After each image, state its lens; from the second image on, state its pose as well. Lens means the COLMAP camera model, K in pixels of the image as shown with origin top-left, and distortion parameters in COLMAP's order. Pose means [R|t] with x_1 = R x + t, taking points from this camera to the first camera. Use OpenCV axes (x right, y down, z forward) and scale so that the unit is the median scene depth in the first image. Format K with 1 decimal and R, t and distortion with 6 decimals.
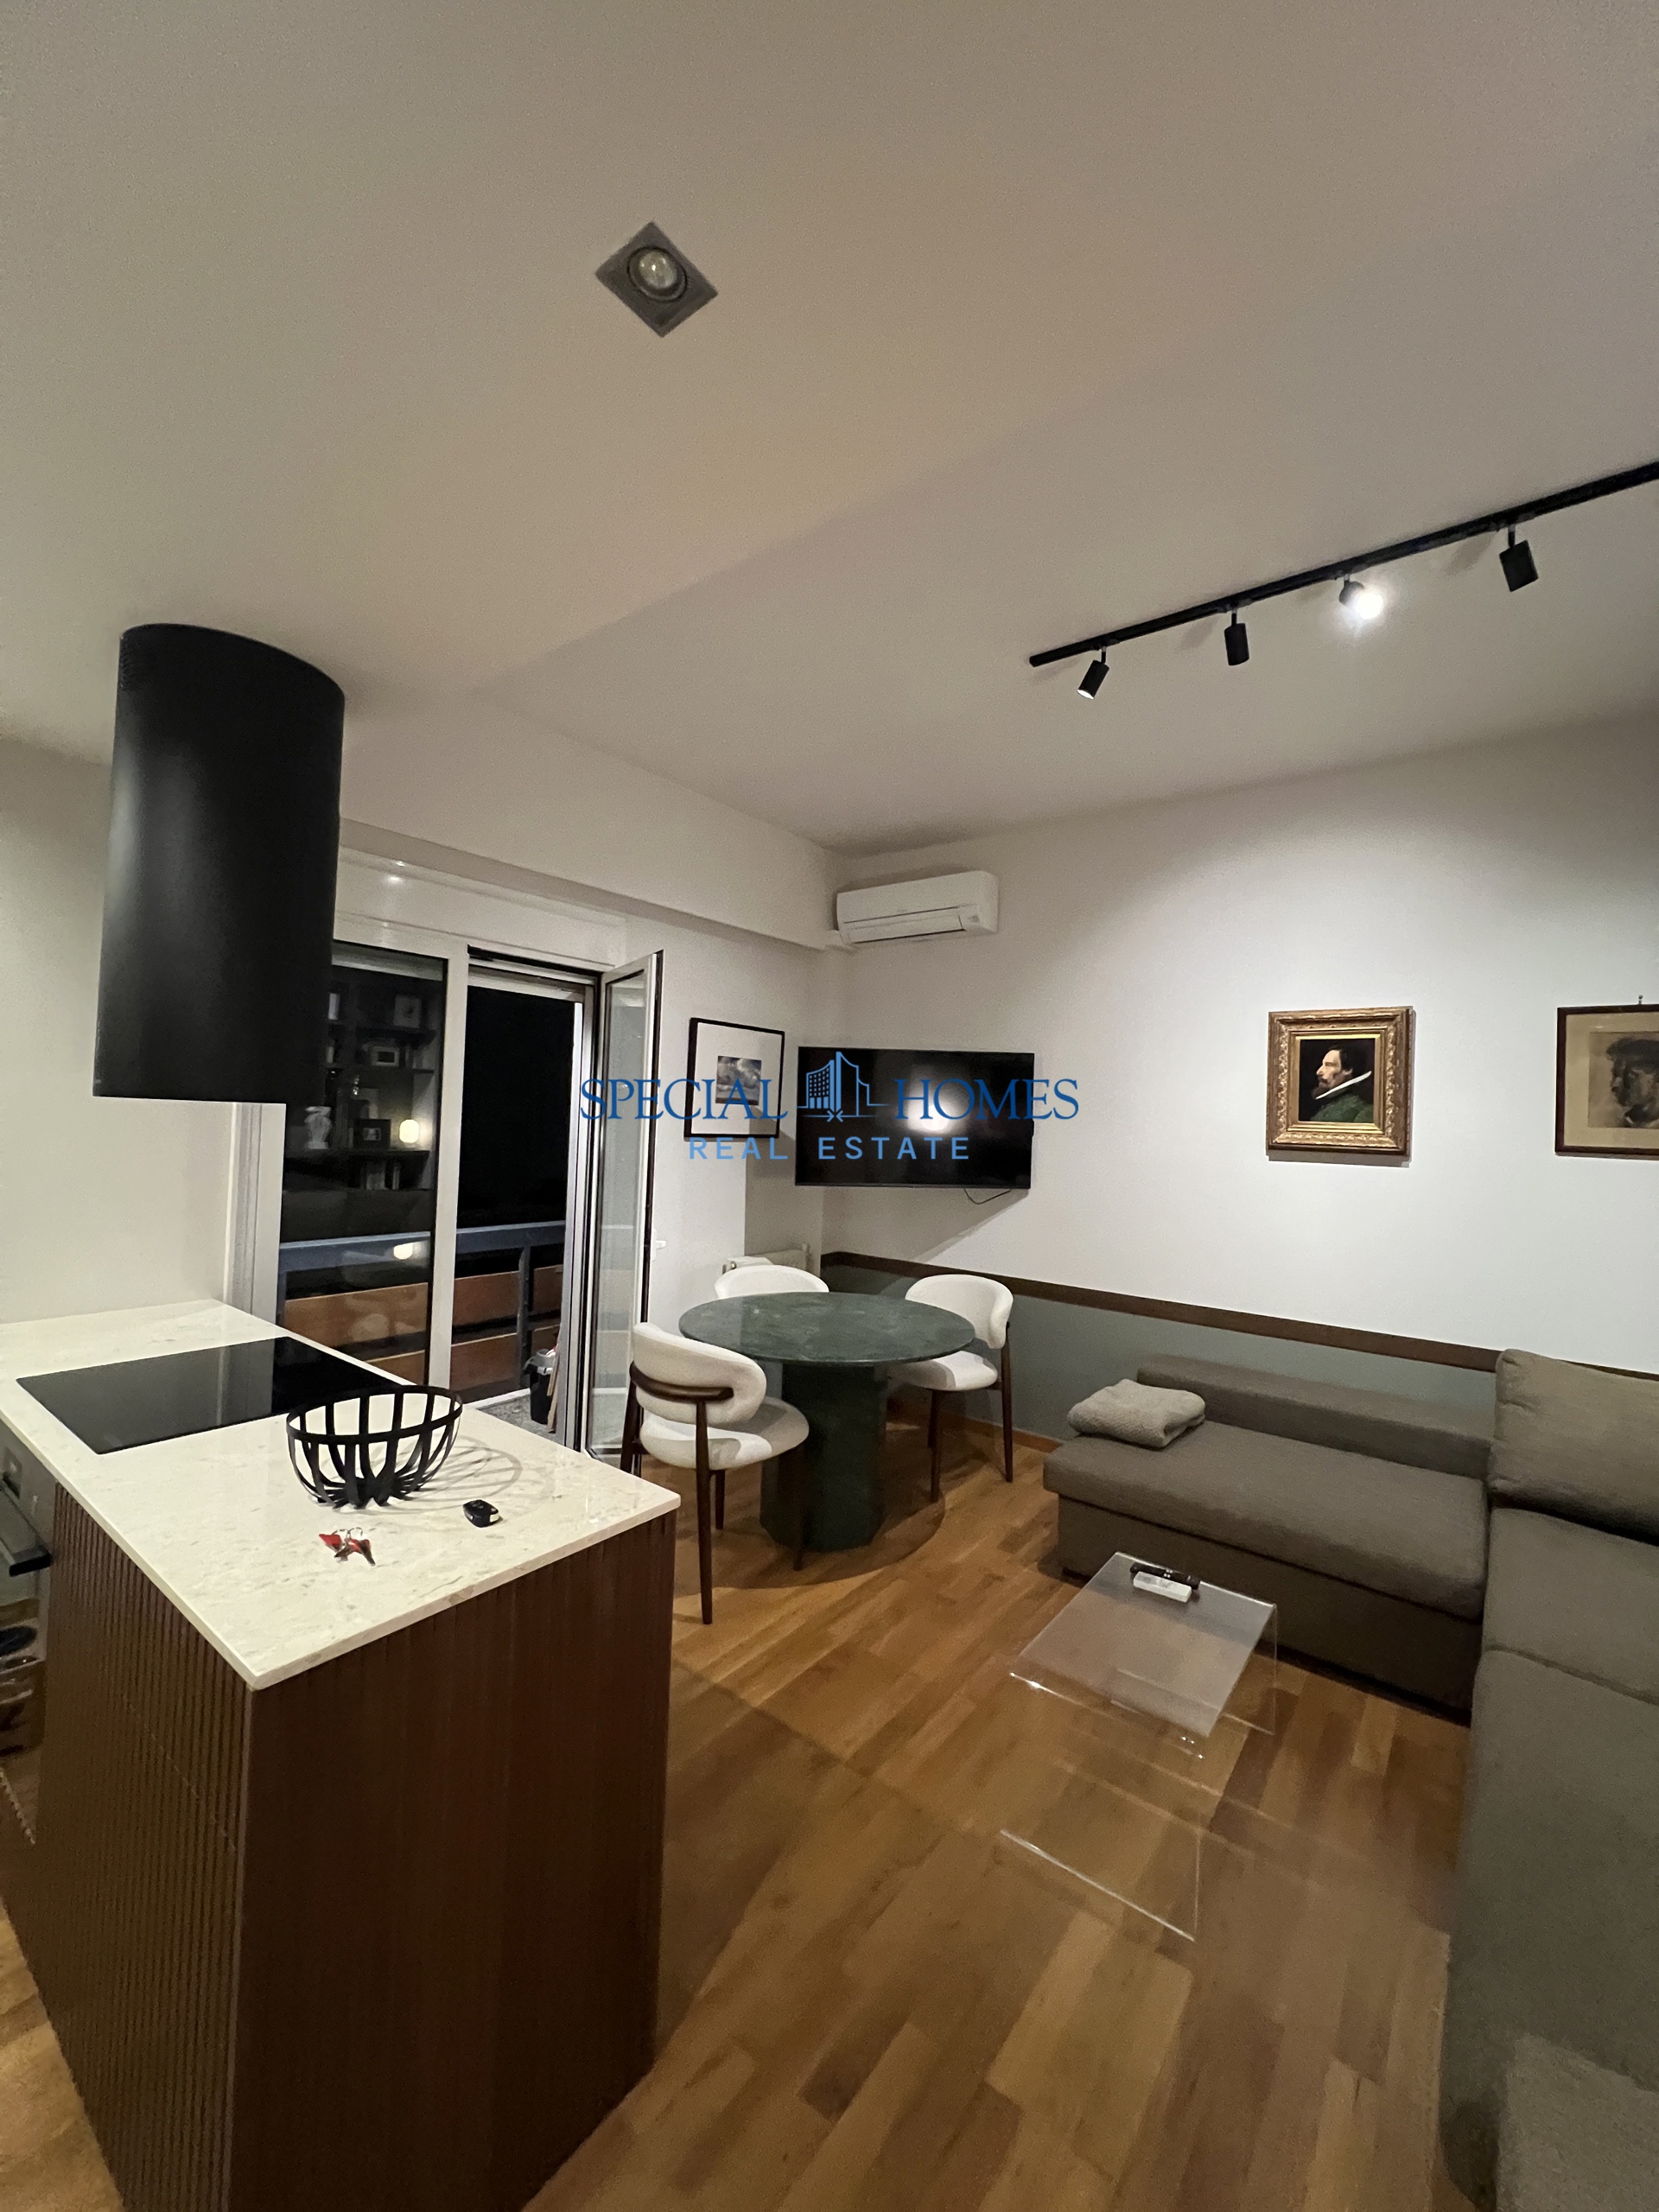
lens RADIAL K [[884.1, 0, 835.4], [0, 884.1, 1100.1], [0, 0, 1]] dist [-0.003185, 0.000728]
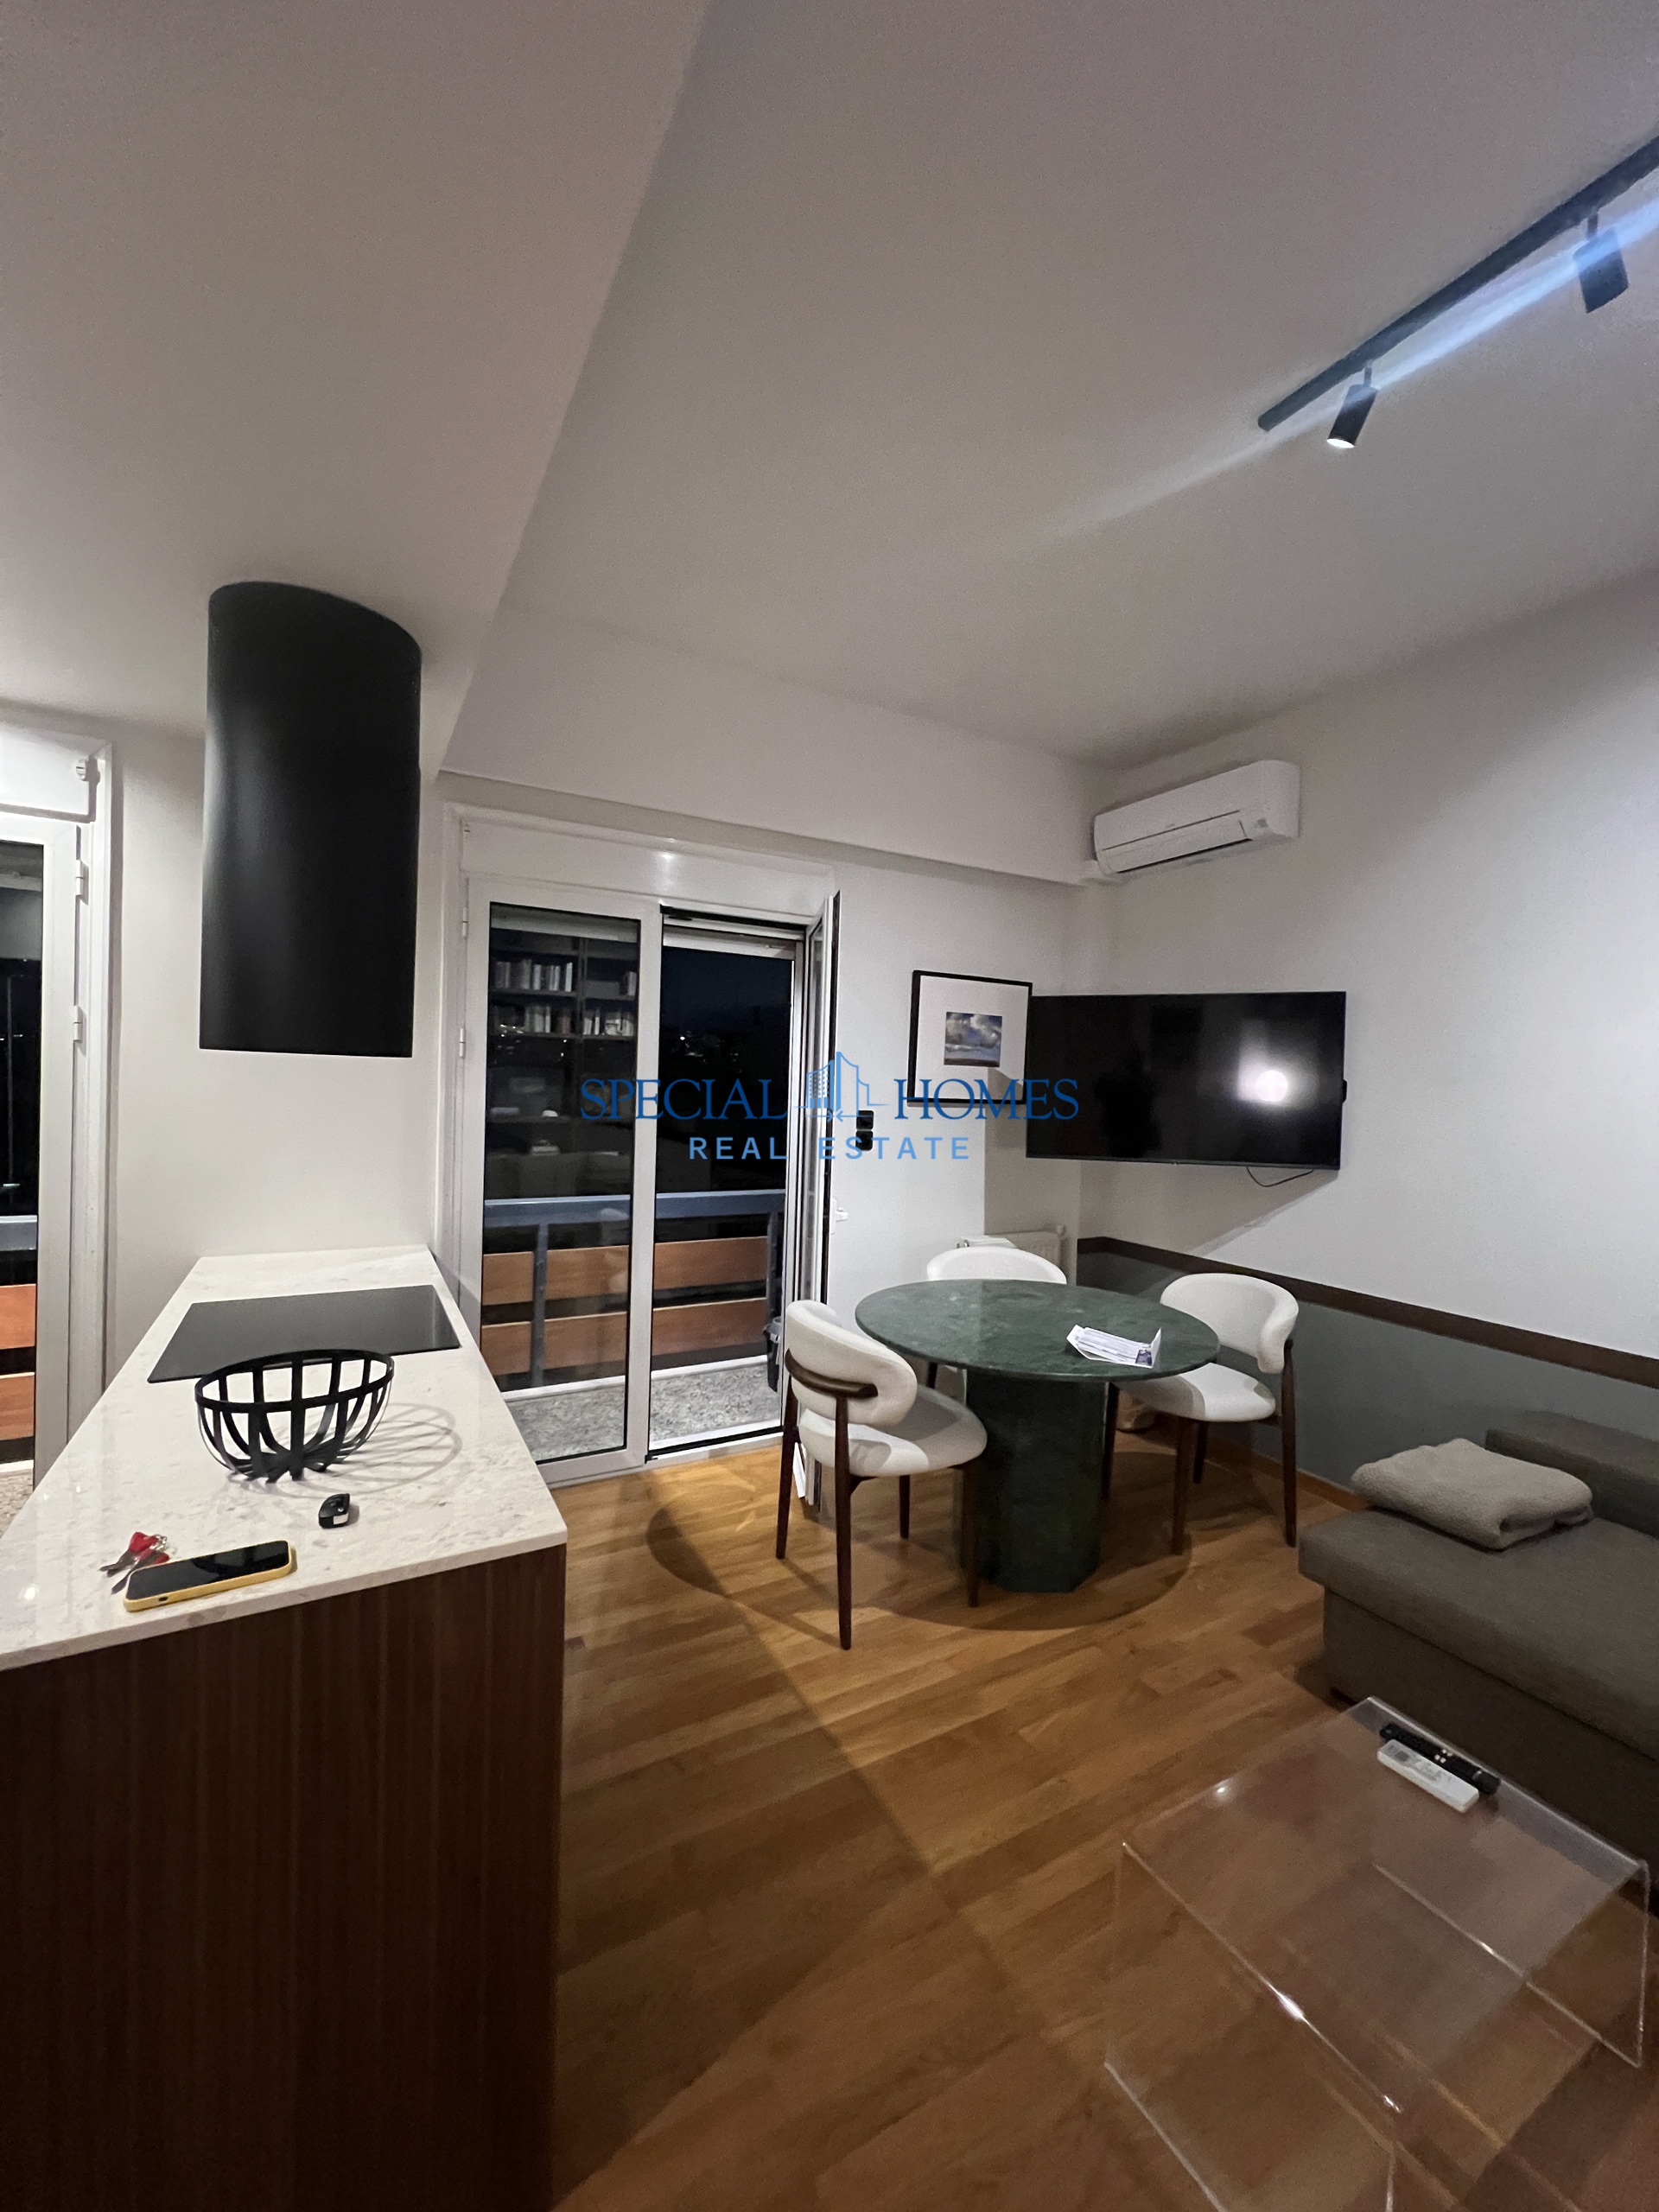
lens RADIAL K [[884.1, 0, 836.5], [0, 884.1, 1100.2], [0, 0, 1]] dist [-0.003185, 0.000728]
pose [[0.919076, 0.000000, -0.394081, 0.178512], [0.011174, 0.999598, 0.026061, 0.022877], [0.393923, -0.028355, 0.918706, 0.190406]]
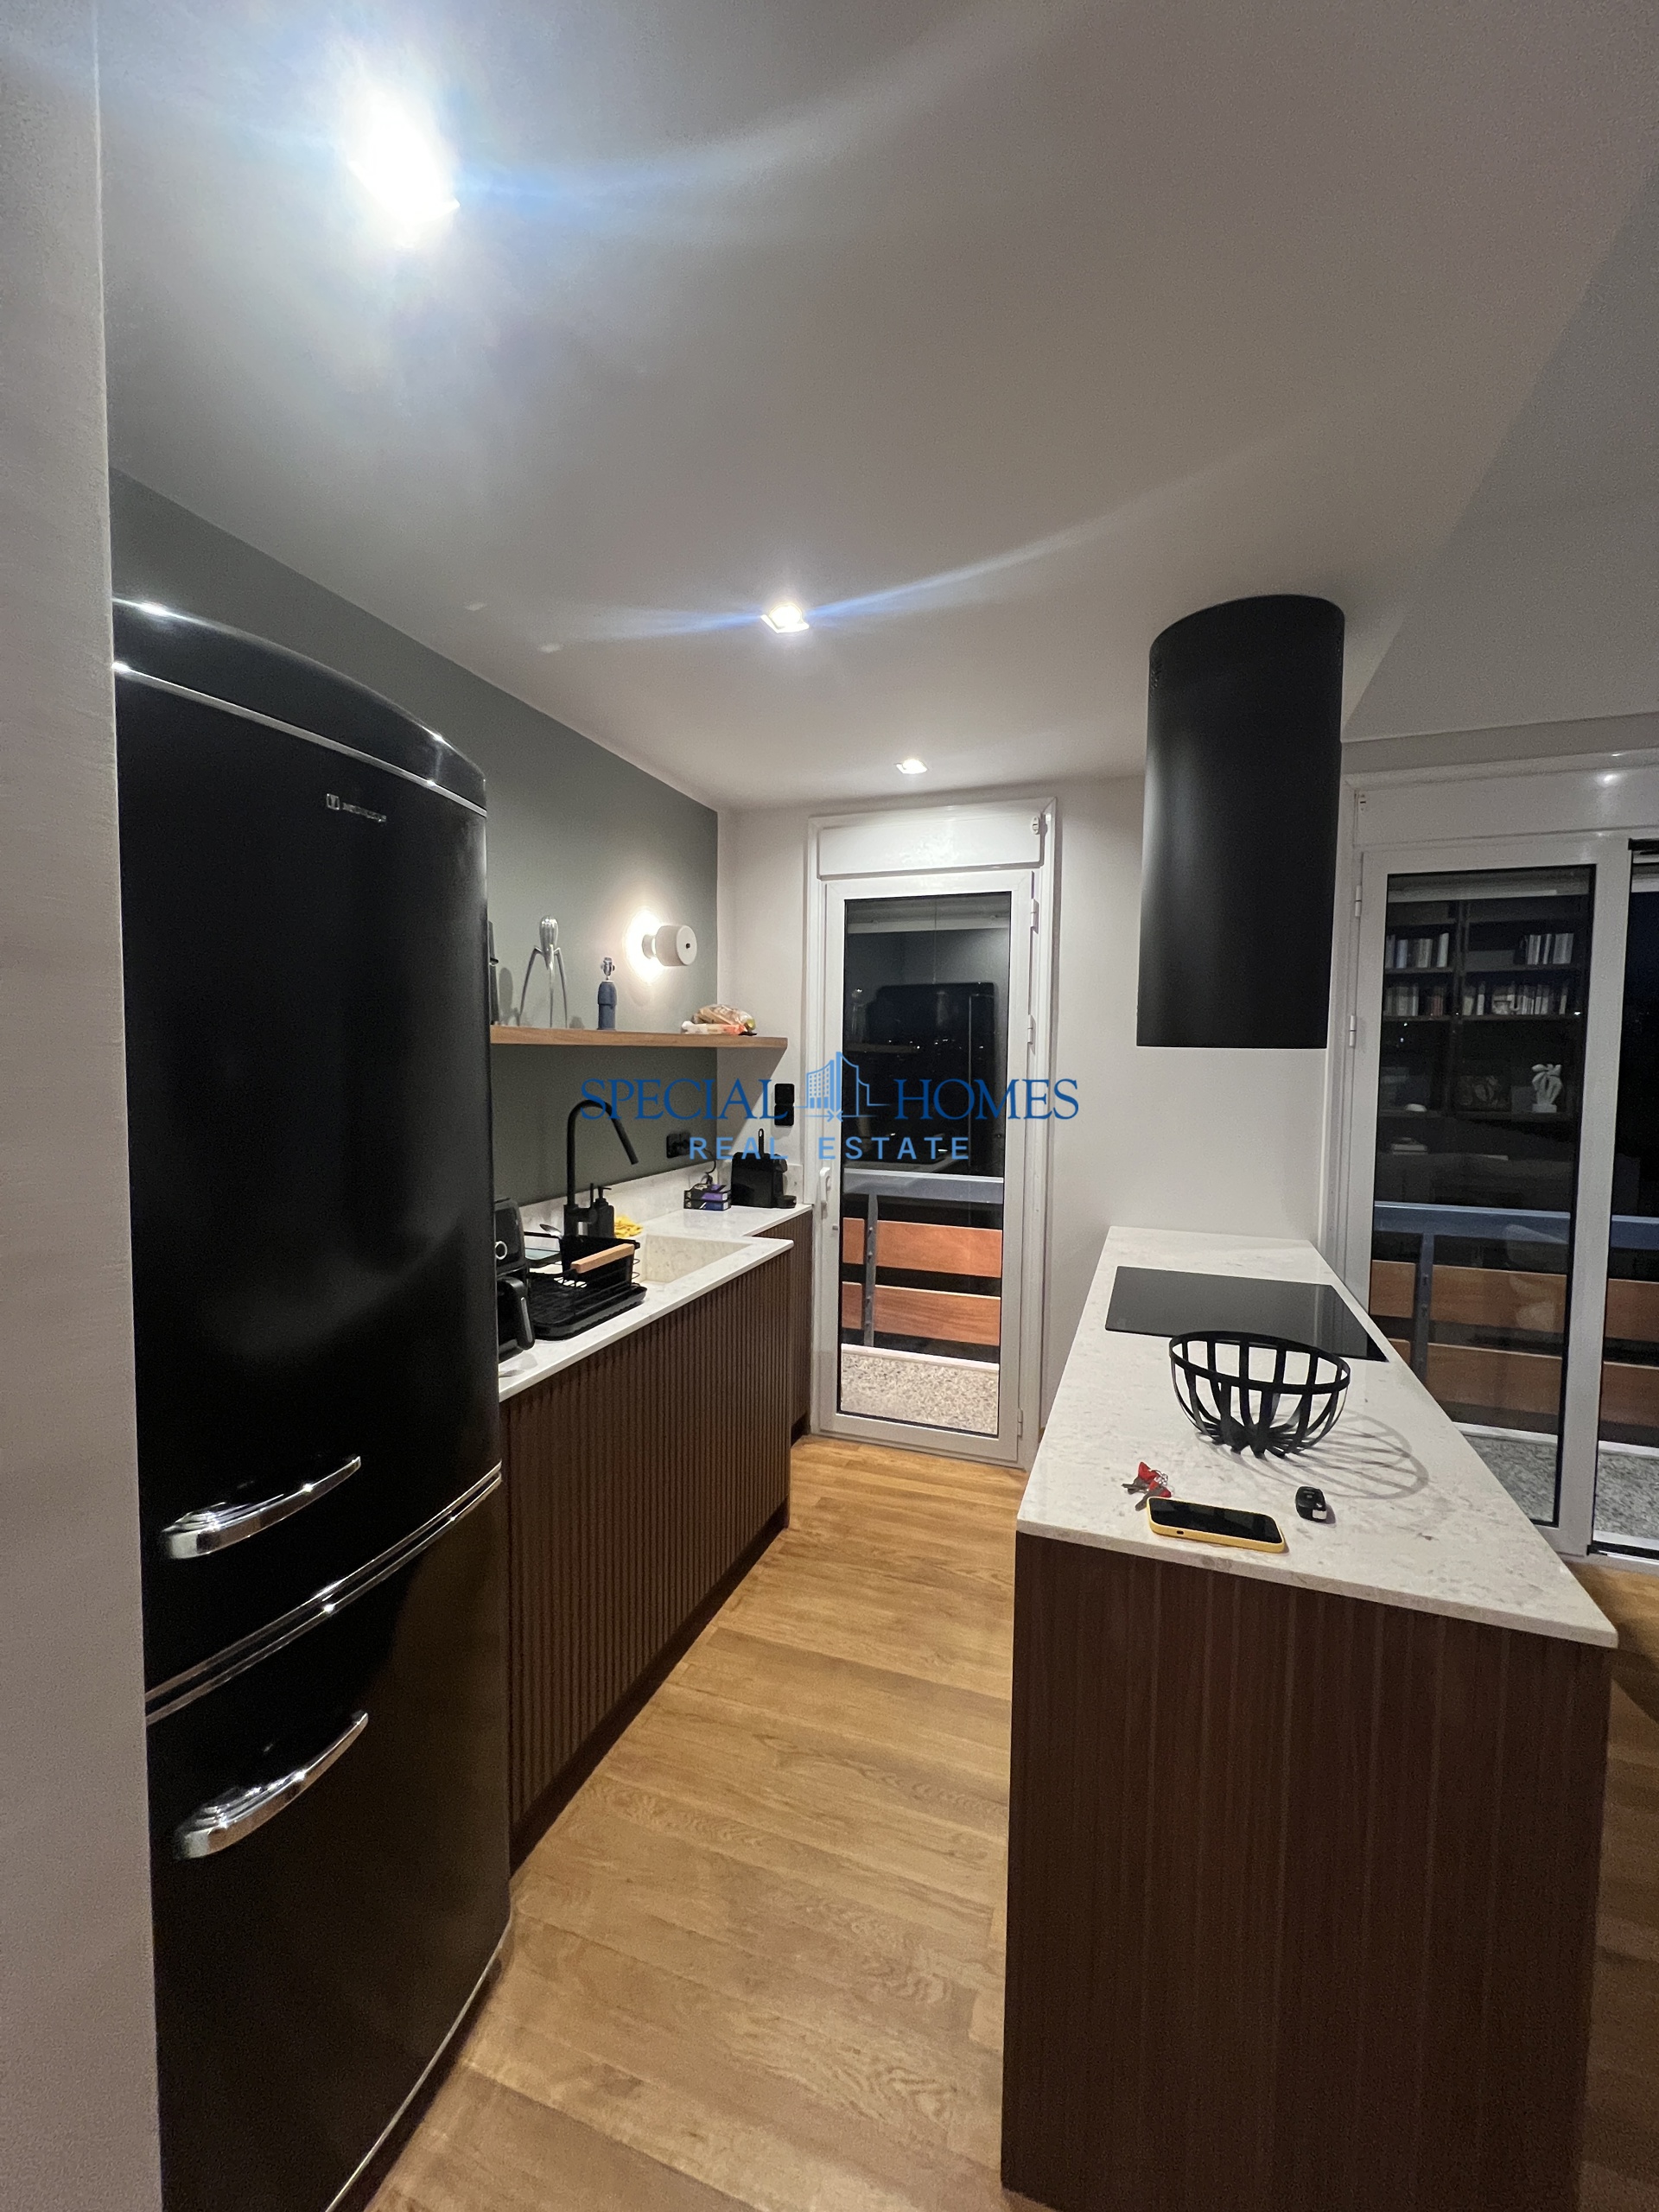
lens RADIAL K [[884.1, 0, 833.8], [0, 884.1, 1099.9], [0, 0, 1]] dist [-0.003185, 0.000728]
pose [[0.289535, 0.016838, -0.957019, 0.130919], [0.019065, 0.999545, 0.023354, 0.019612], [0.956978, -0.025008, 0.289082, 0.144153]]
